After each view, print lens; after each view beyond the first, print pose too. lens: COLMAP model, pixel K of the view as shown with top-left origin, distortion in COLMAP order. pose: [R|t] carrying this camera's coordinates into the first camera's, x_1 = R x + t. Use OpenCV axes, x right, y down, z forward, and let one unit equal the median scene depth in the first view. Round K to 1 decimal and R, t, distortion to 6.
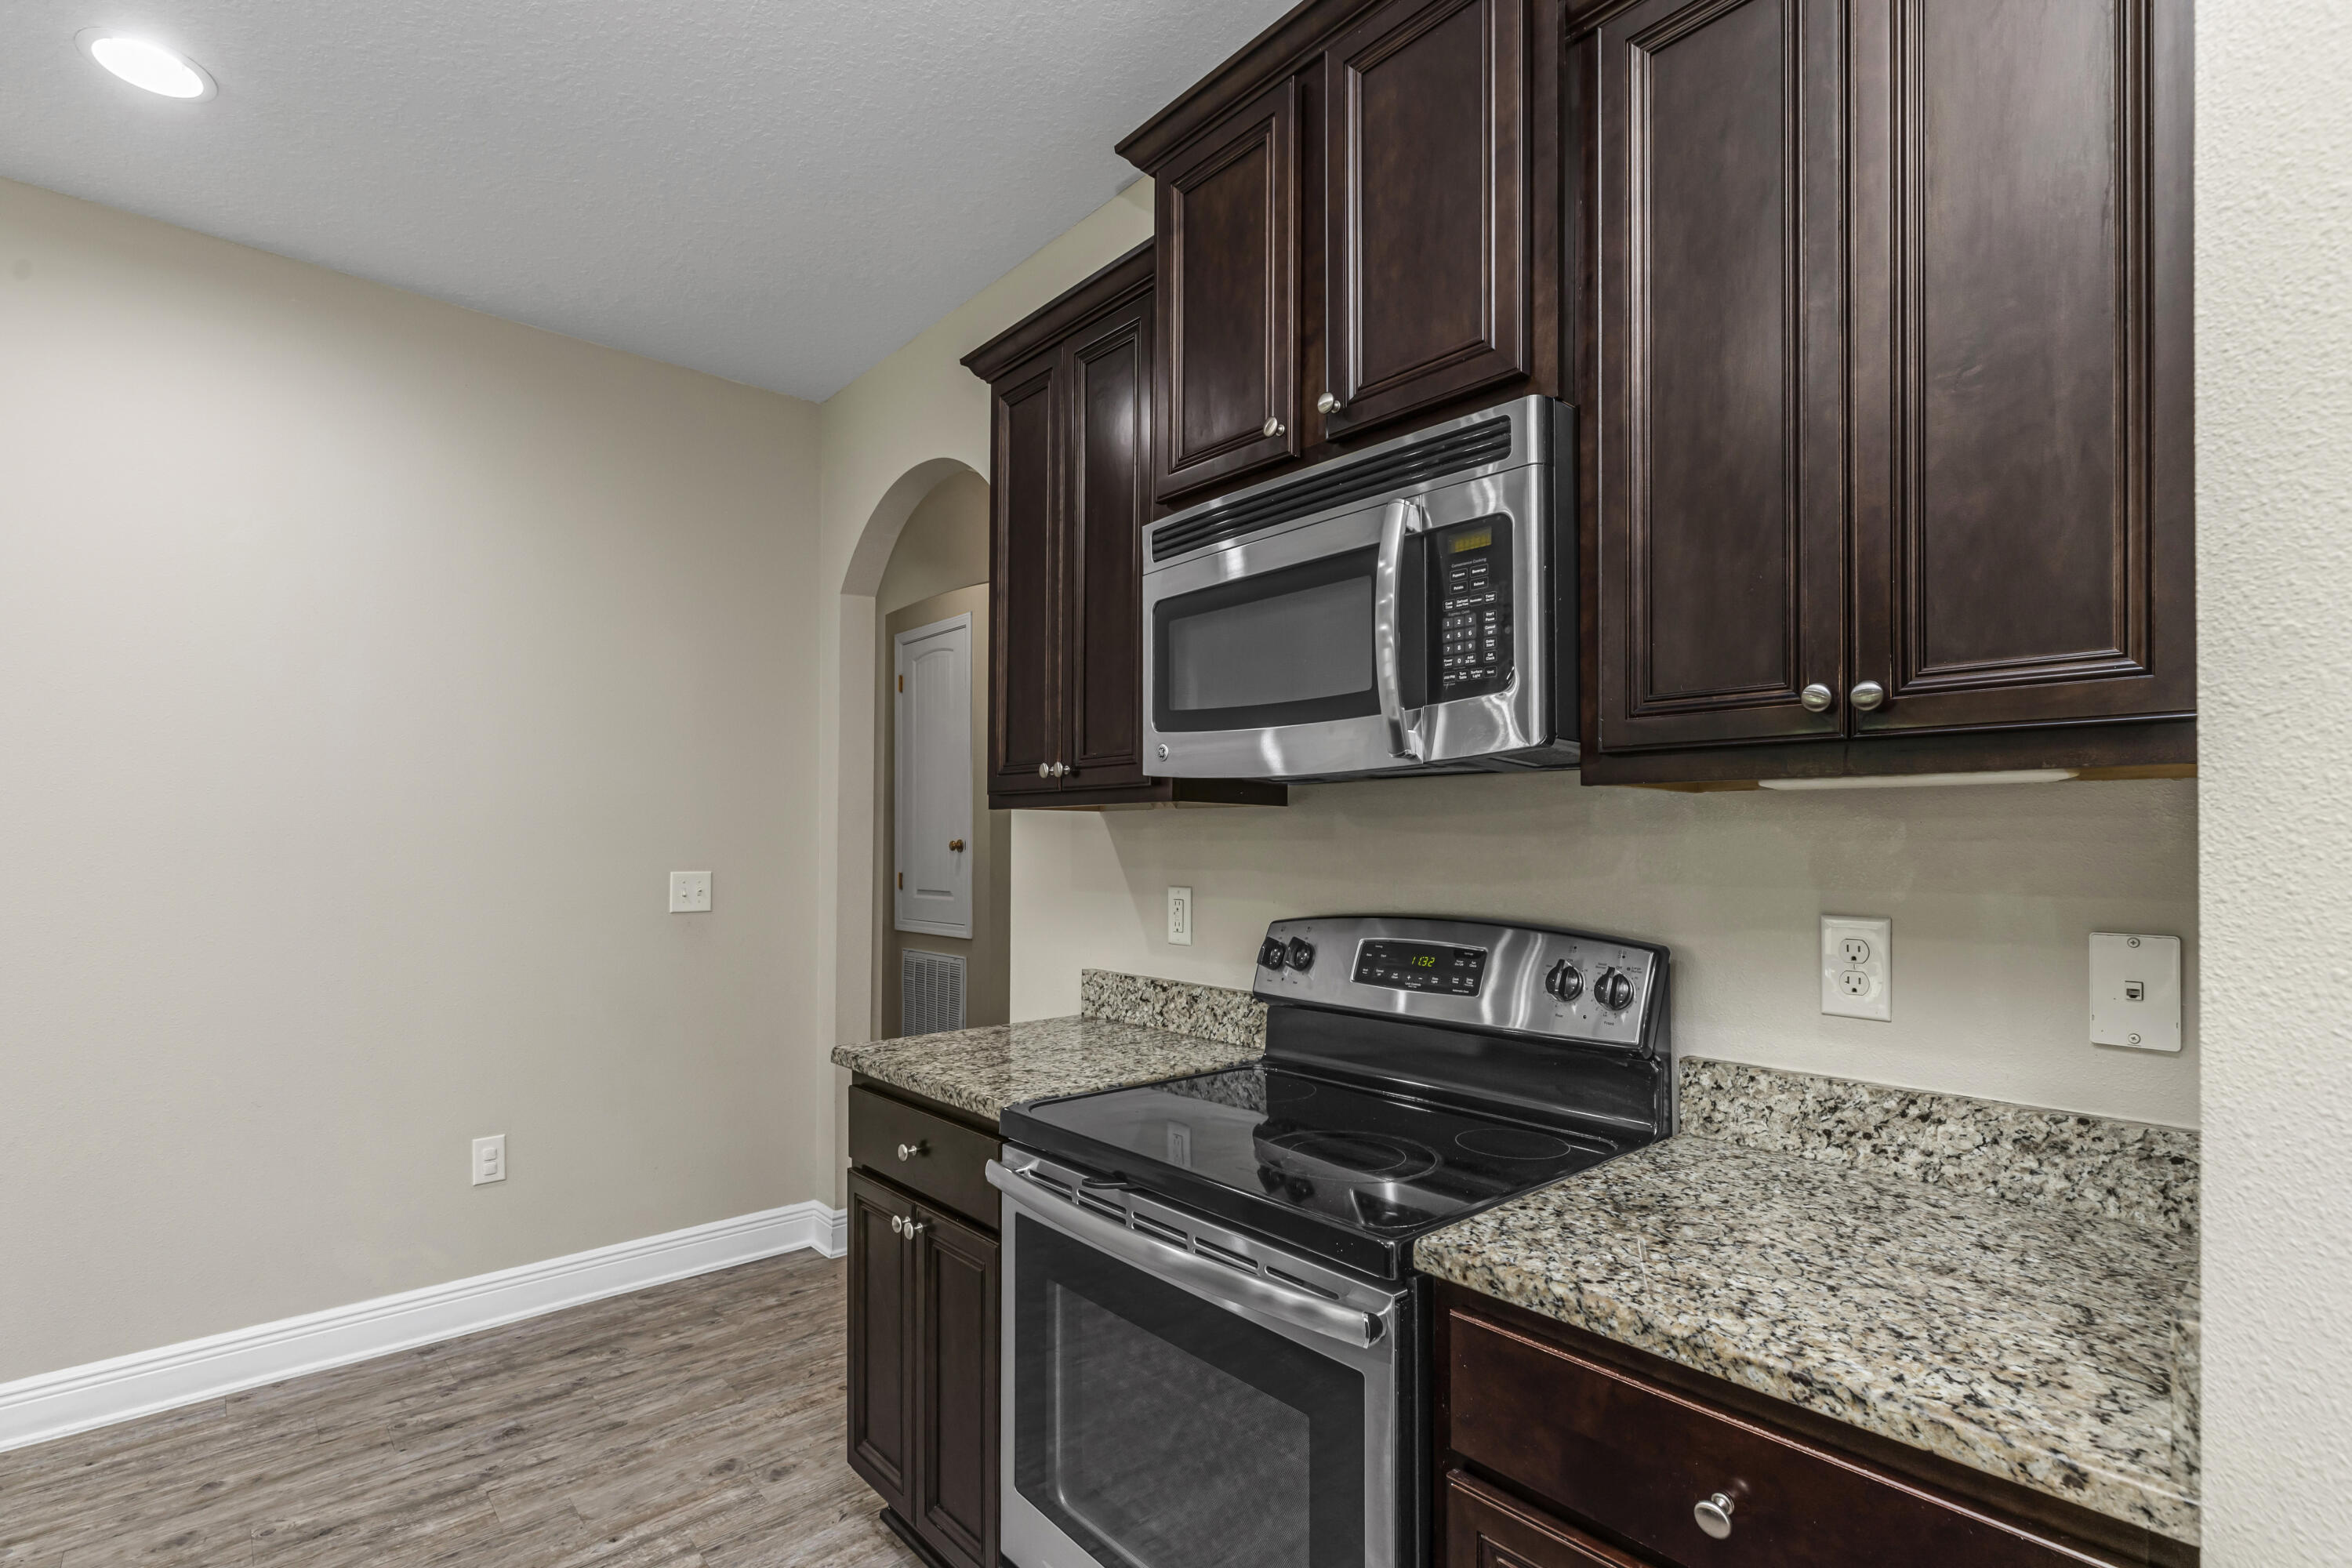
lens RADIAL K [[1112.2, 0, 1201.9], [0, 1112.2, 839.7], [0, 0, 1]] dist [0.006145, -0.000512]
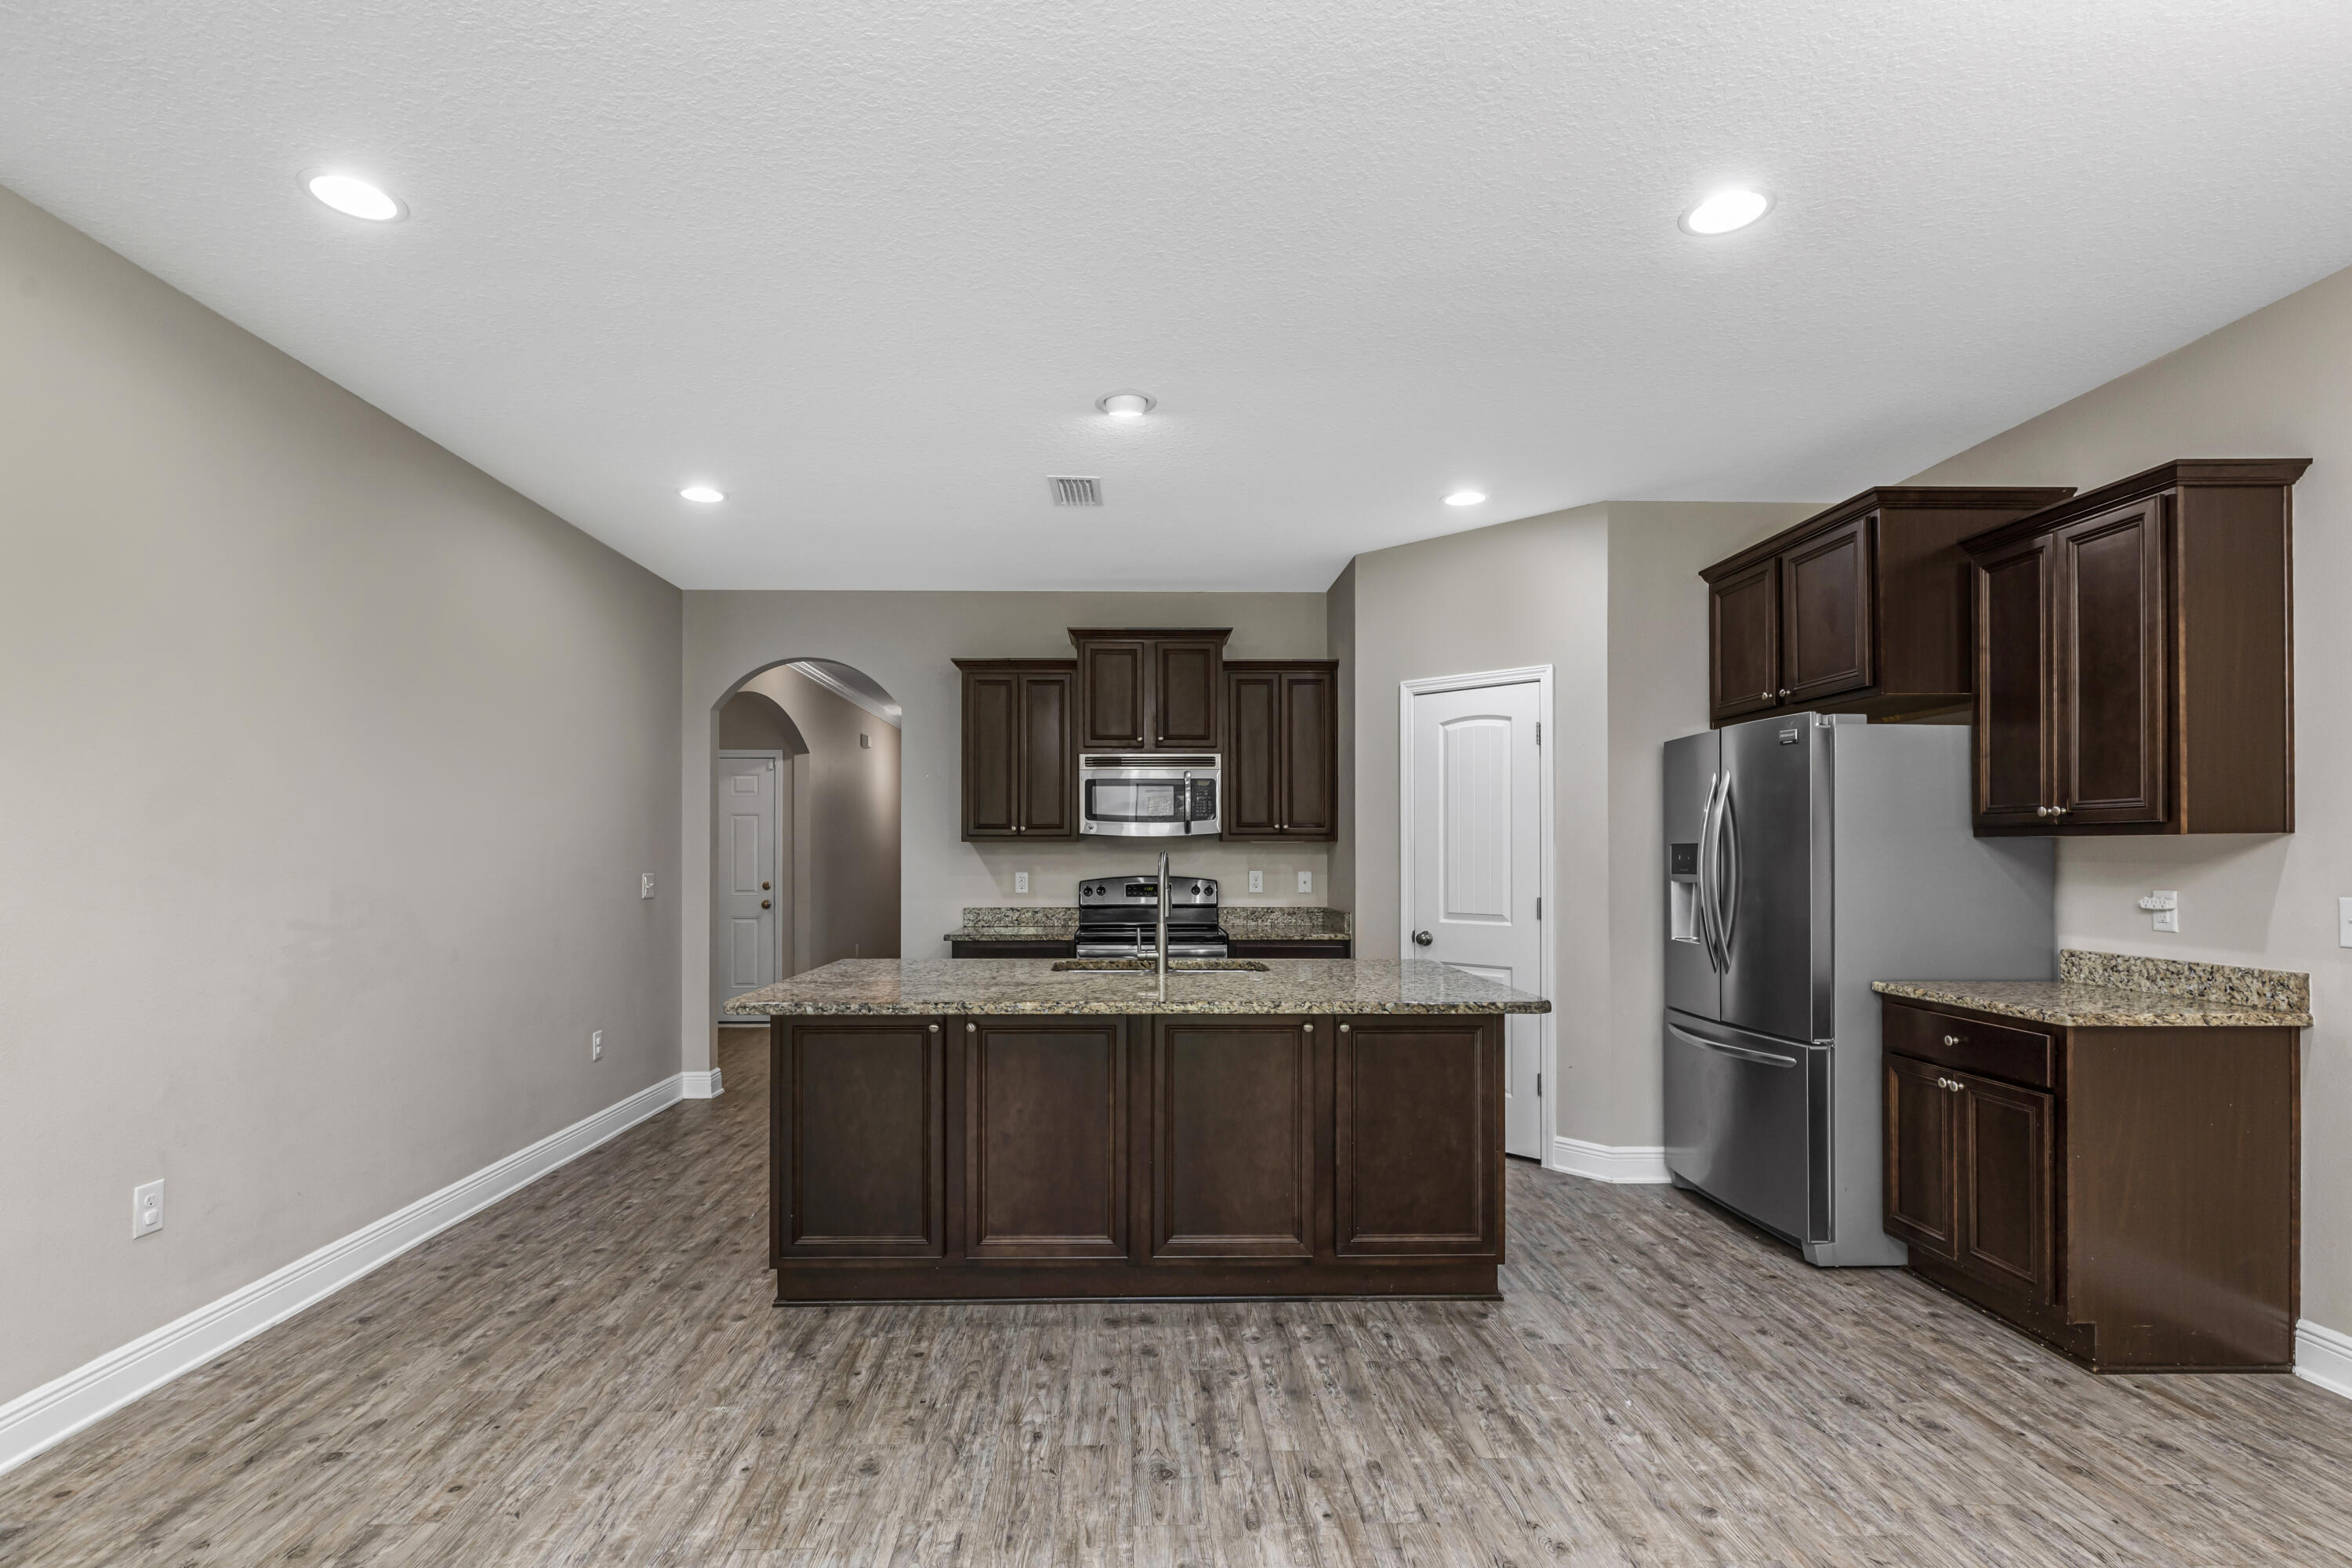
lens RADIAL K [[1112.2, 0, 1146.2], [0, 1112.2, 835.4], [0, 0, 1]] dist [0.006145, -0.000512]
pose [[0.651717, 0.002179, 0.758459, -2.369518], [0.000018, 0.999996, -0.002888, -0.043914], [-0.758463, 0.001896, 0.651714, -1.207372]]
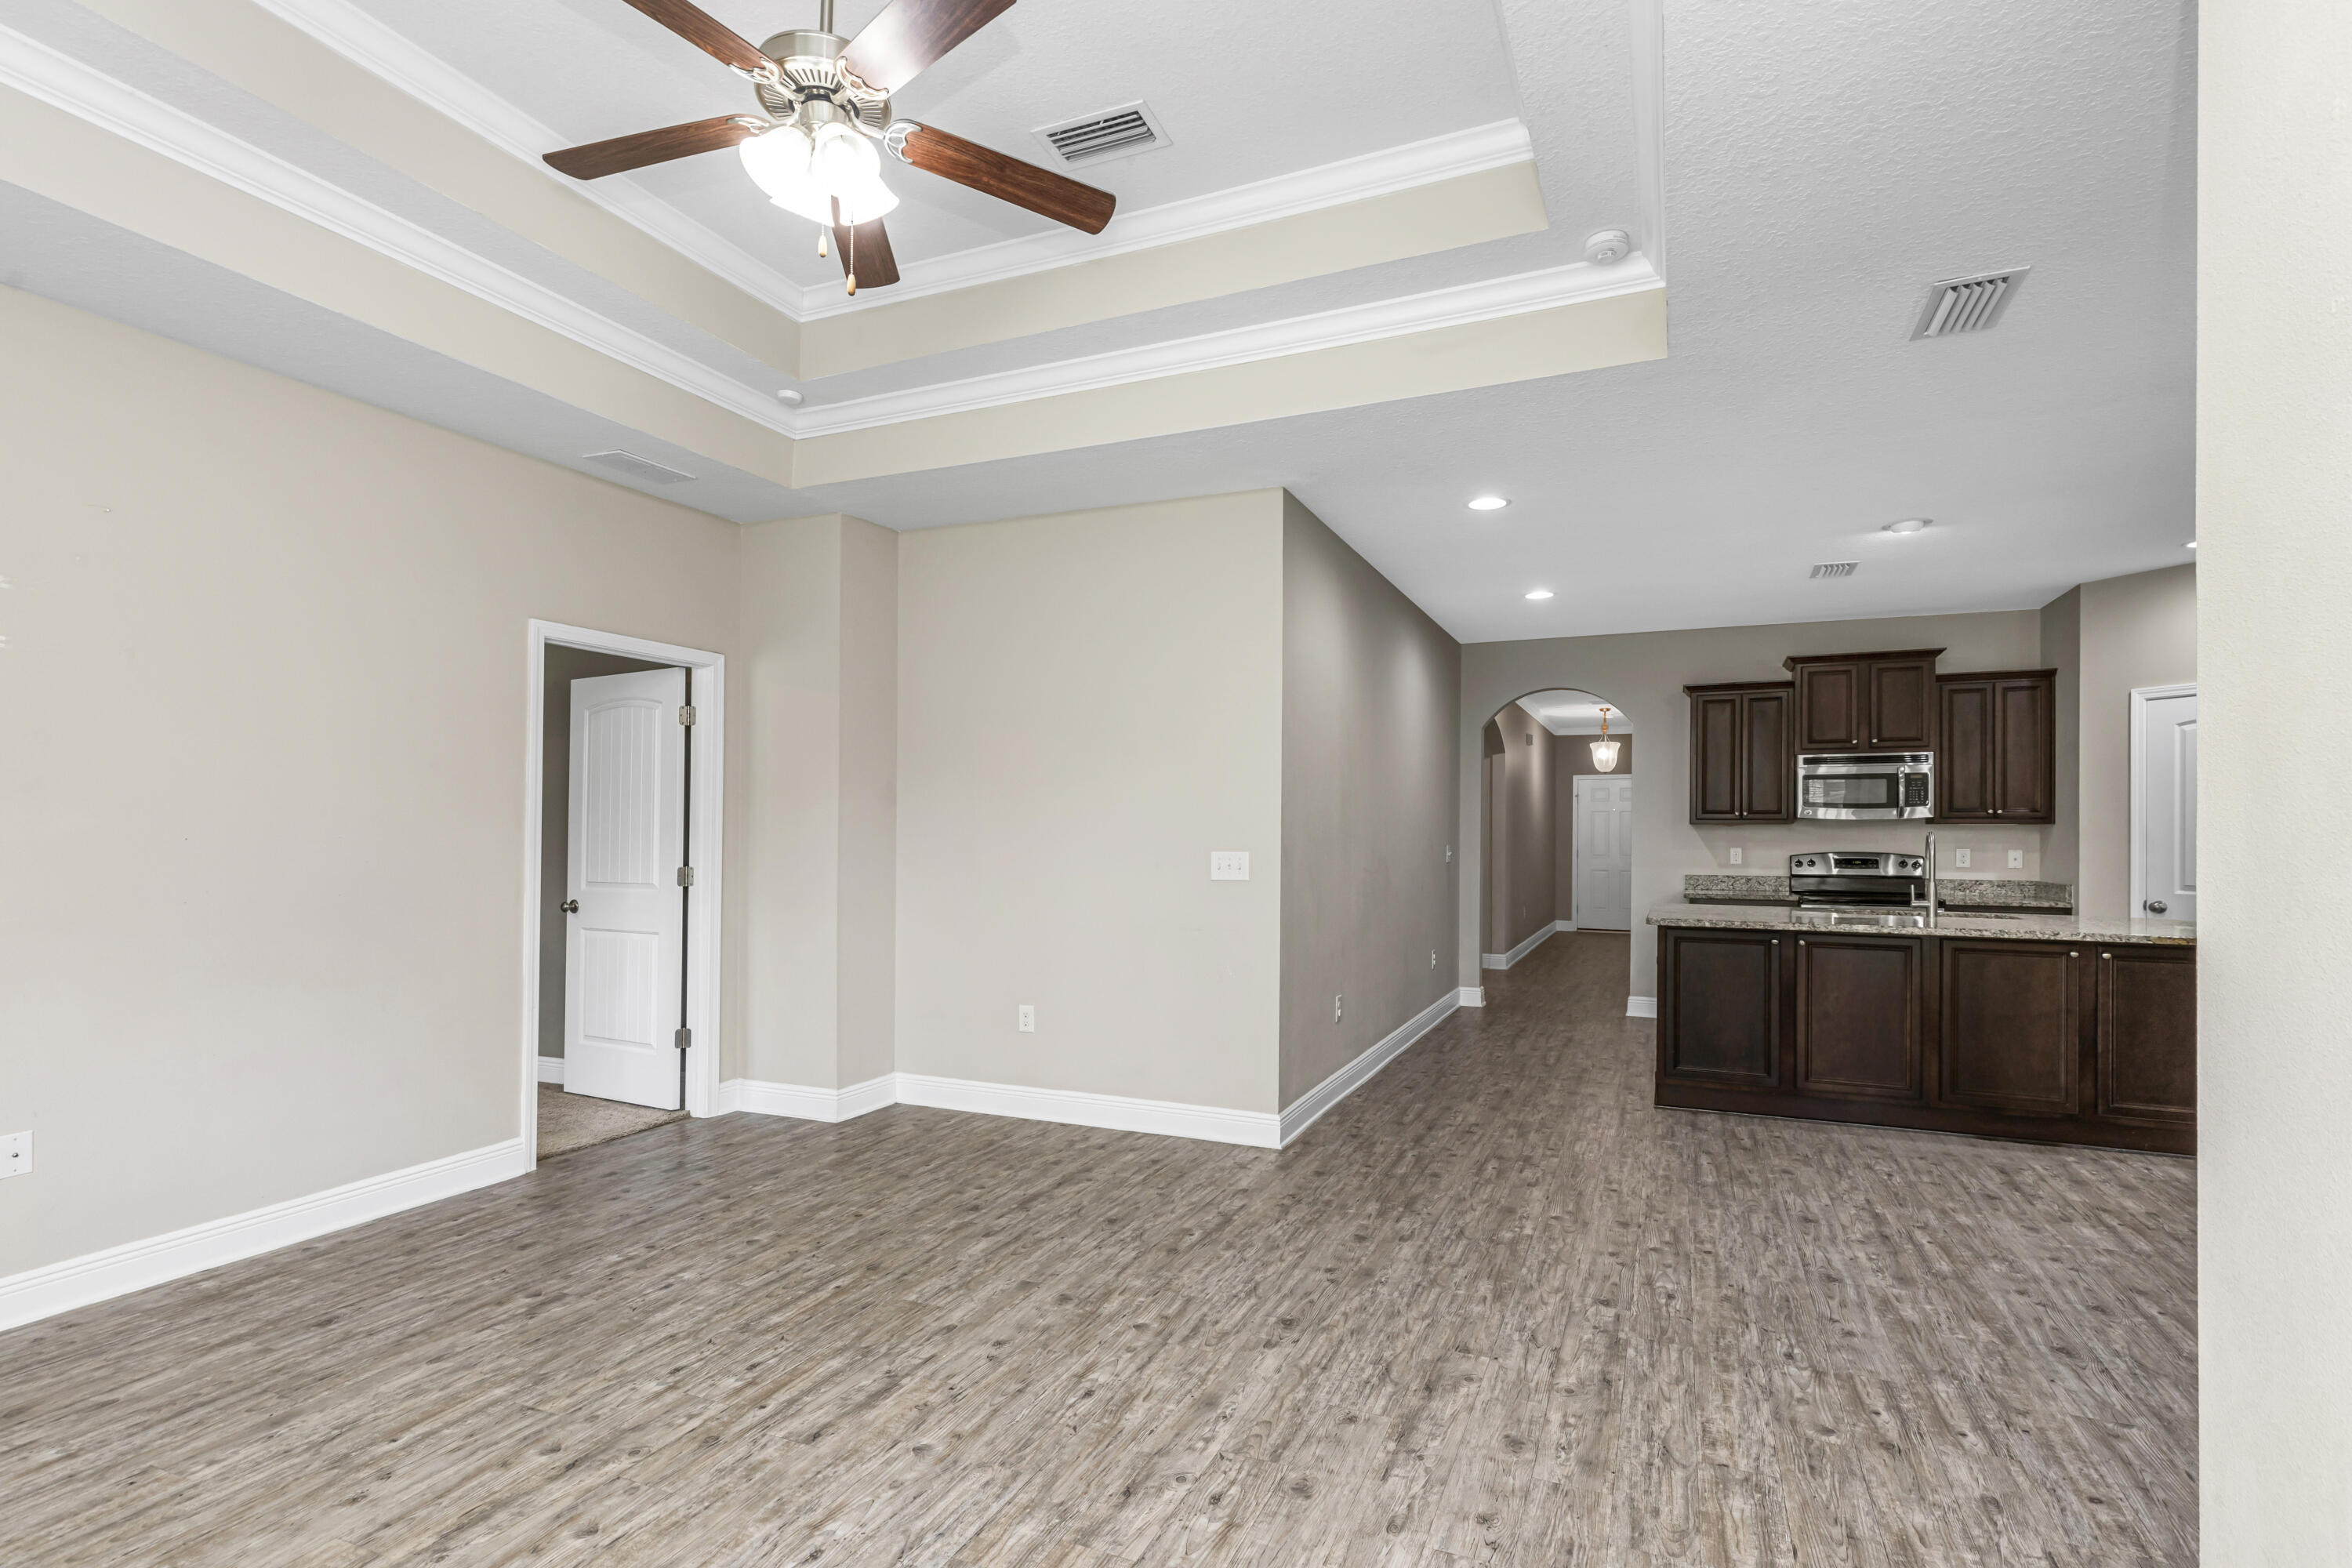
lens RADIAL K [[1112.2, 0, 1198.8], [0, 1112.2, 829.3], [0, 0, 1]] dist [0.006145, -0.000512]
pose [[0.904483, 0.004328, 0.426488, -3.733546], [-0.006028, 0.999978, 0.002636, -0.010654], [-0.426467, -0.004955, 0.904489, -1.688758]]
